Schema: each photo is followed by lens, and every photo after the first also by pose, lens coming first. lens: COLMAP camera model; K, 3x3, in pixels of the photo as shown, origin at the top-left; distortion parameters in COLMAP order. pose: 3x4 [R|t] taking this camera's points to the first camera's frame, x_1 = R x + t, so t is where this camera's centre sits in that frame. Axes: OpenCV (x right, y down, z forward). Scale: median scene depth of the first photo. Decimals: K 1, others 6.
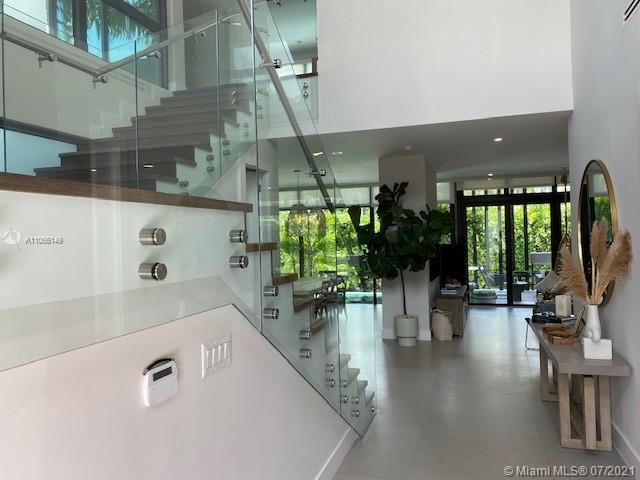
lens RADIAL K [[486.5, 0, 321.0], [0, 486.5, 236.8], [0, 0, 1]] dist [0.052673, -0.078926]
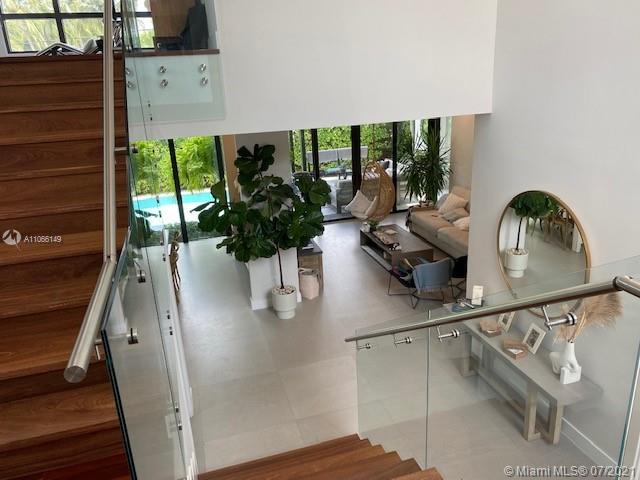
lens RADIAL K [[486.5, 0, 321.0], [0, 486.5, 236.8], [0, 0, 1]] dist [0.052673, -0.078926]
pose [[0.830140, -0.197334, 0.521467, -0.256251], [0.029417, 0.949472, 0.312469, -0.244320], [-0.556779, -0.244053, 0.794000, 0.233802]]
